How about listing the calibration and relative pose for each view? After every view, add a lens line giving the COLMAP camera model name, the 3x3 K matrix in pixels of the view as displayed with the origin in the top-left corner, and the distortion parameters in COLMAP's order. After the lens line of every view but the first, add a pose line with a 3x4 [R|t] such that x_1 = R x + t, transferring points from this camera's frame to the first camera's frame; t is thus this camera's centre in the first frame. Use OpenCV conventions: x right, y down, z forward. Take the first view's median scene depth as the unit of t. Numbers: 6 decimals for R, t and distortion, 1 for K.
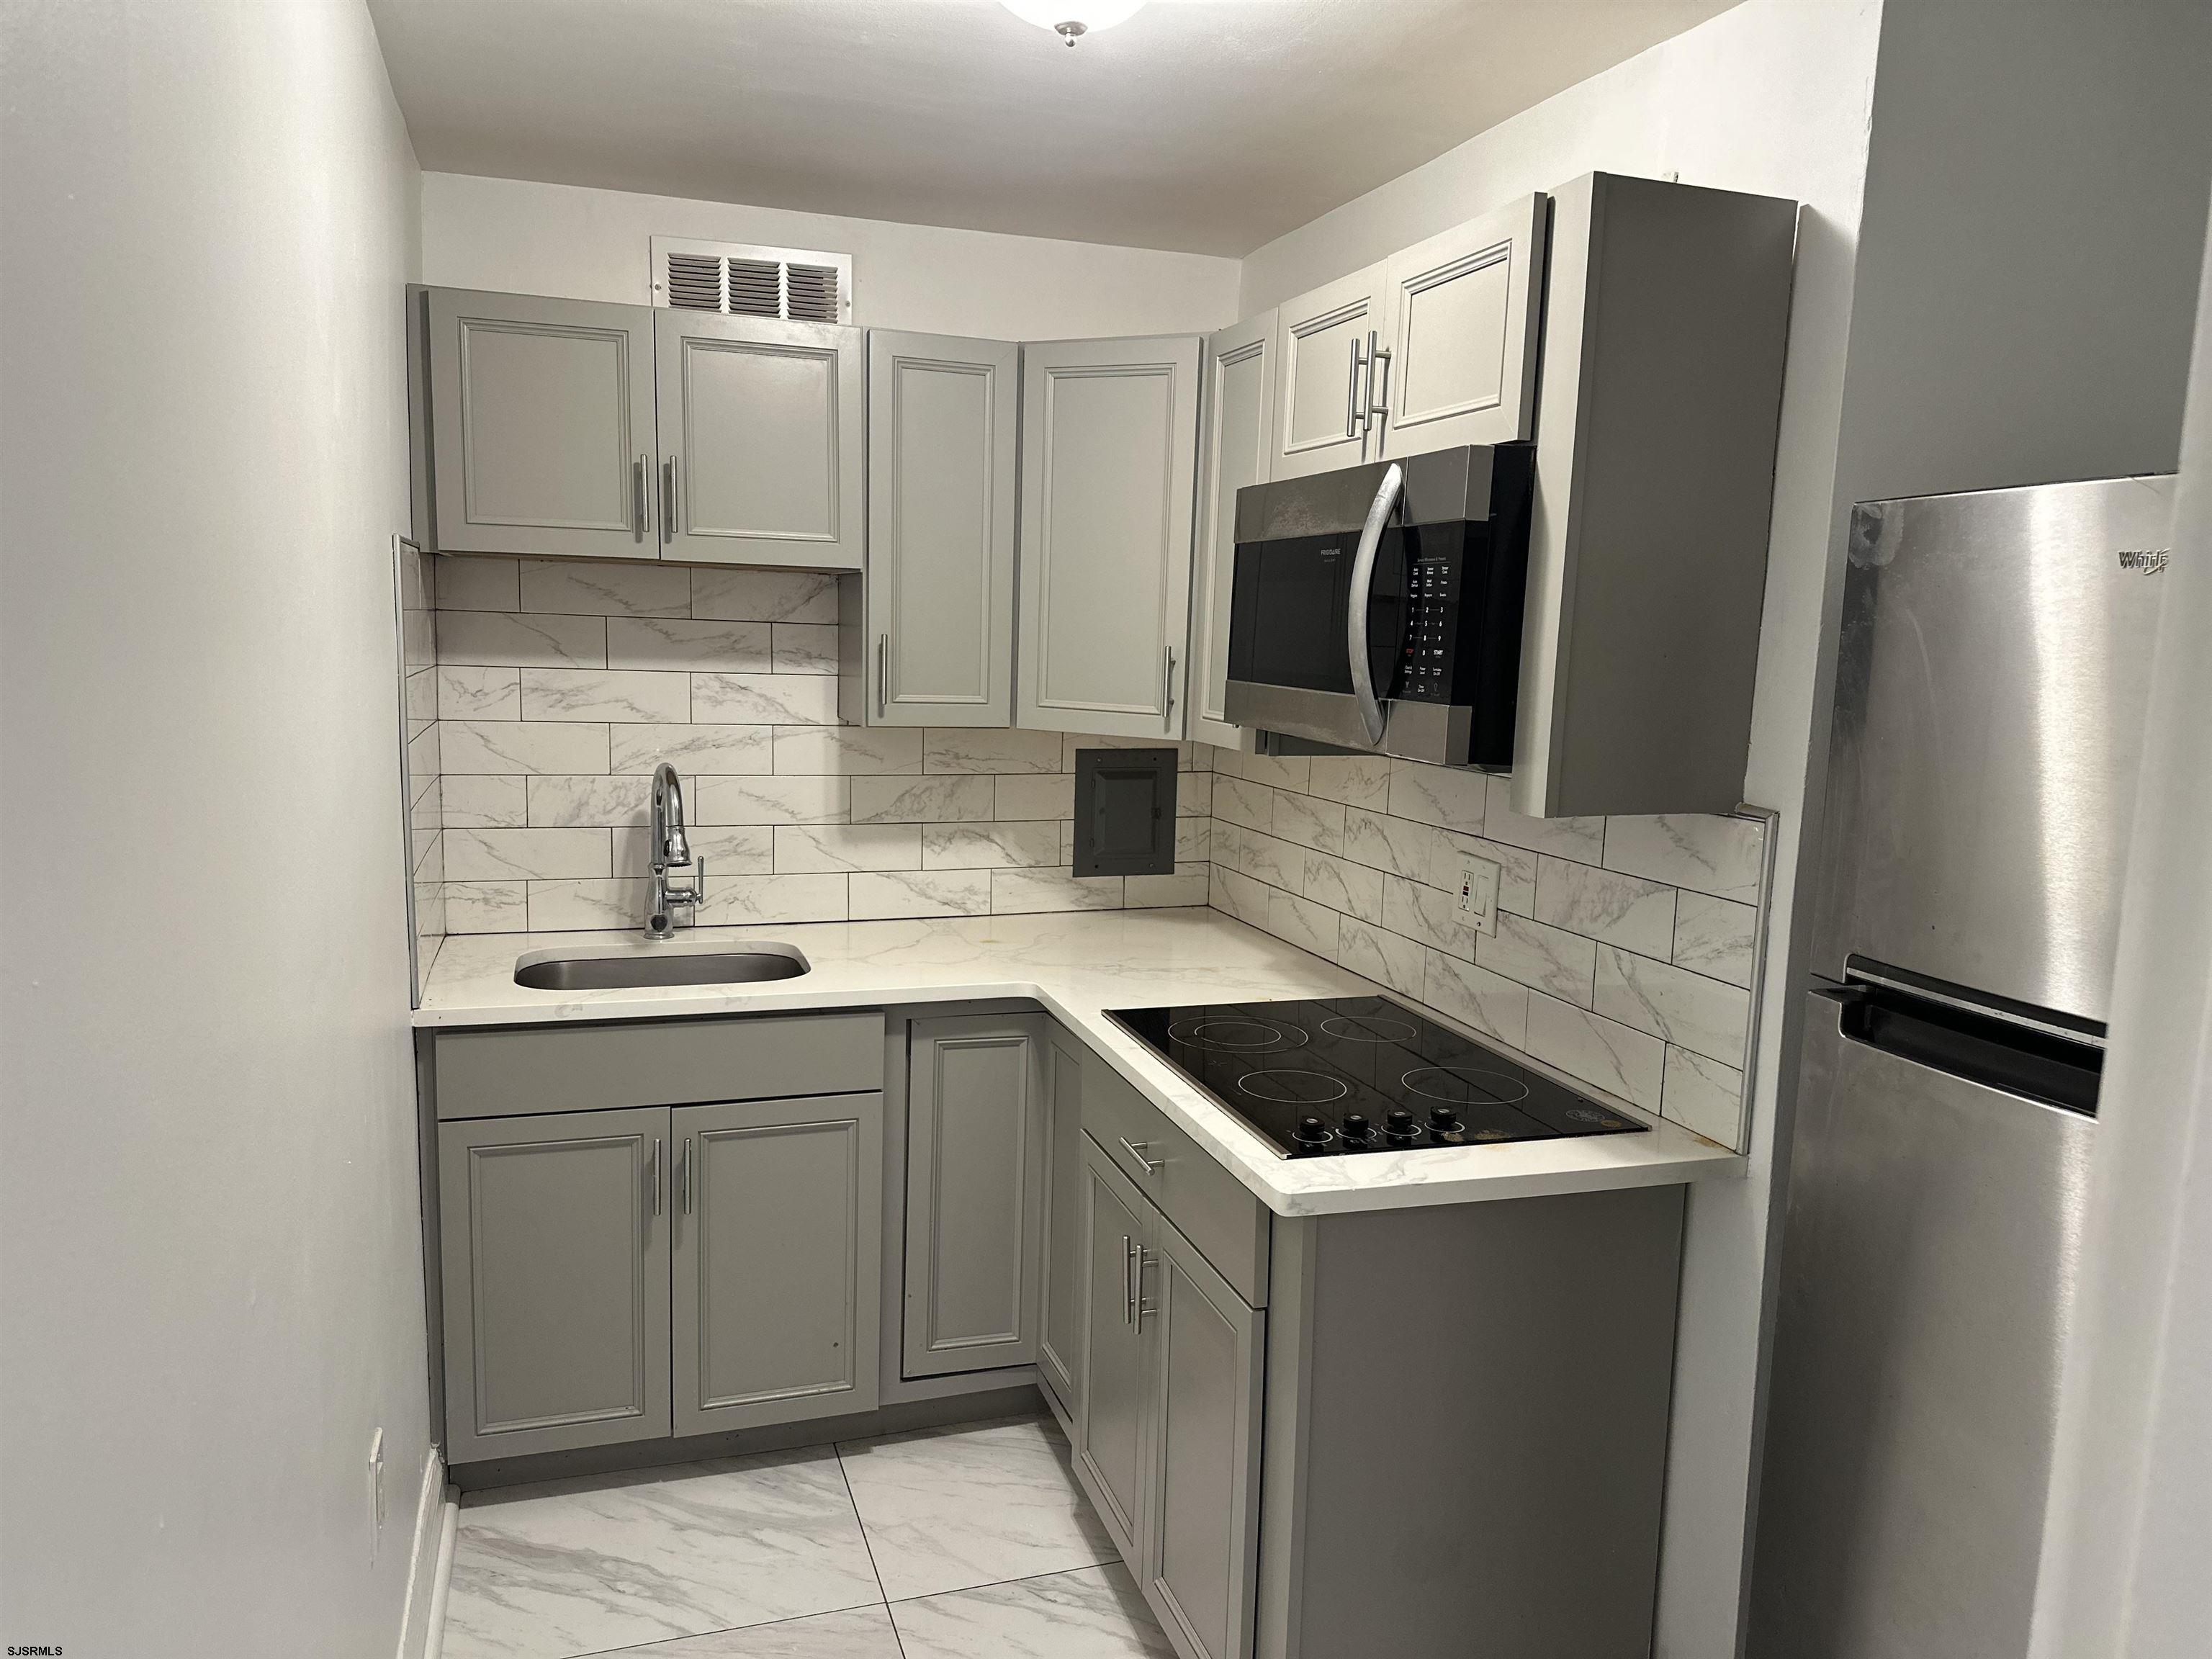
lens RADIAL K [[1543.0, 0, 1116.4], [0, 1543.0, 816.8], [0, 0, 1]] dist [0.003073, -0.015394]
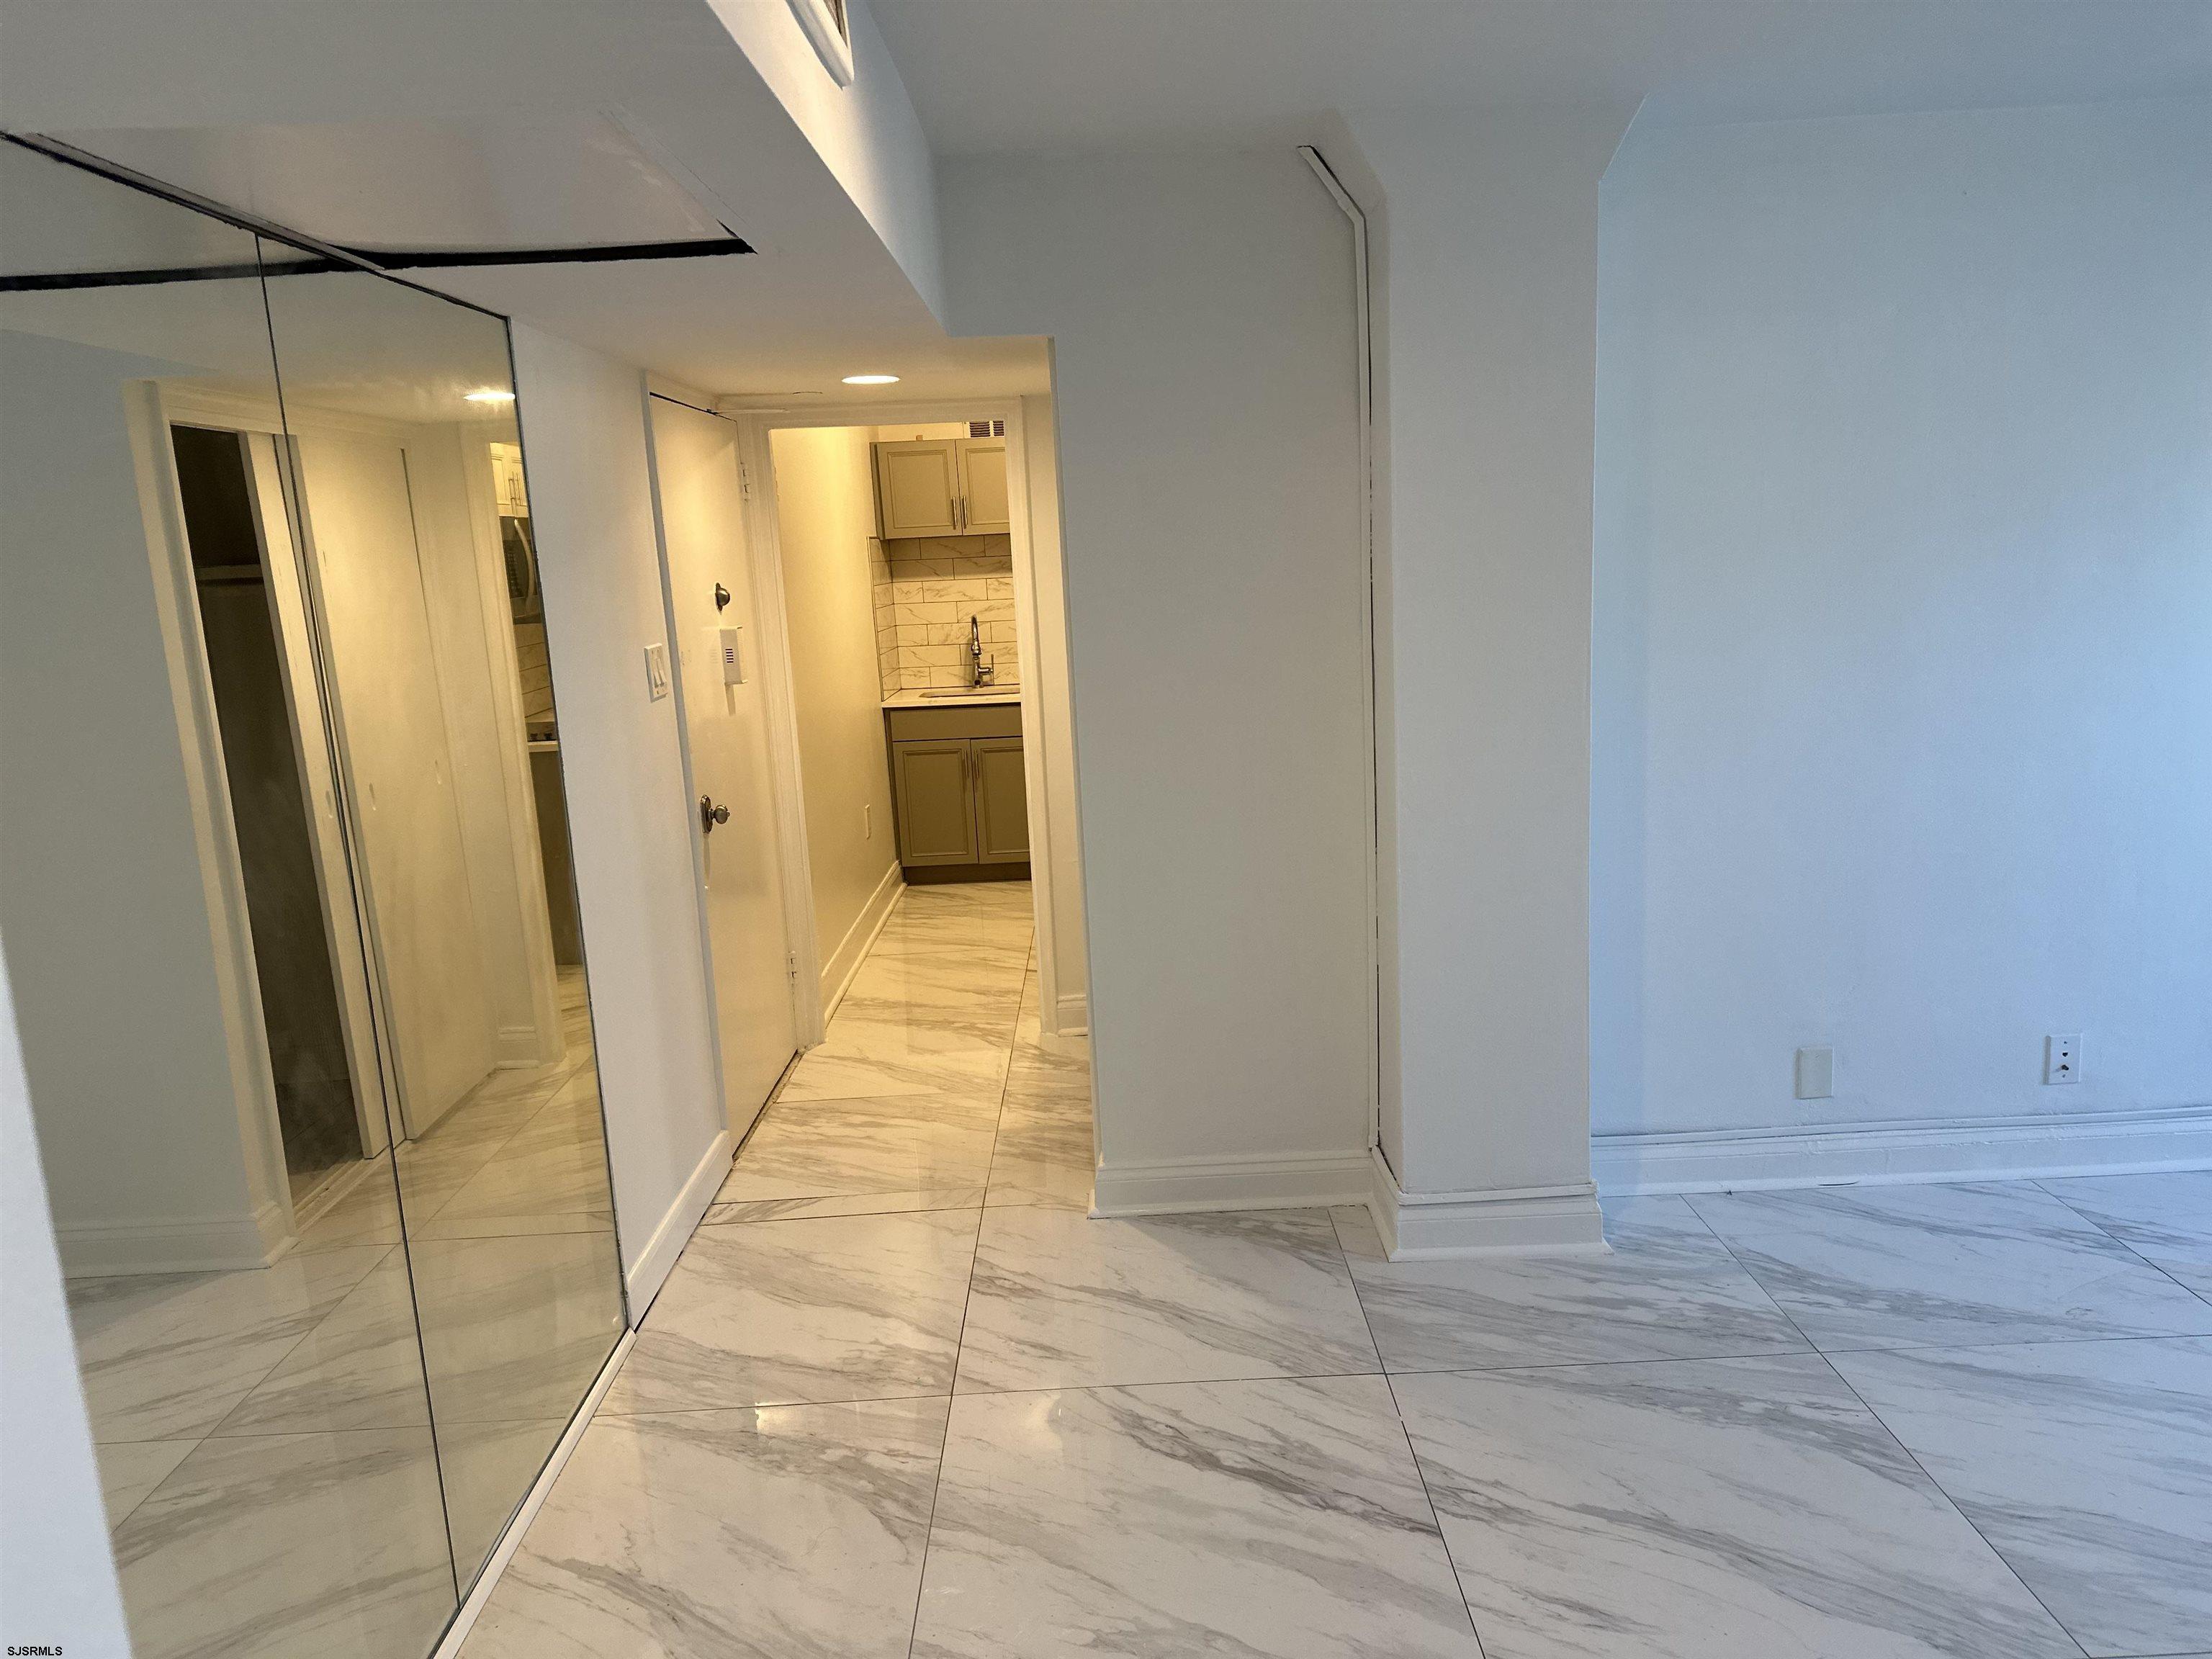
lens RADIAL K [[1543.0, 0, 1106.3], [0, 1543.0, 841.4], [0, 0, 1]] dist [0.003073, -0.015394]
pose [[0.942452, -0.010211, -0.334185, 0.784066], [0.036124, 0.996792, 0.071419, 0.167940], [0.332383, -0.079381, 0.939798, -1.388467]]
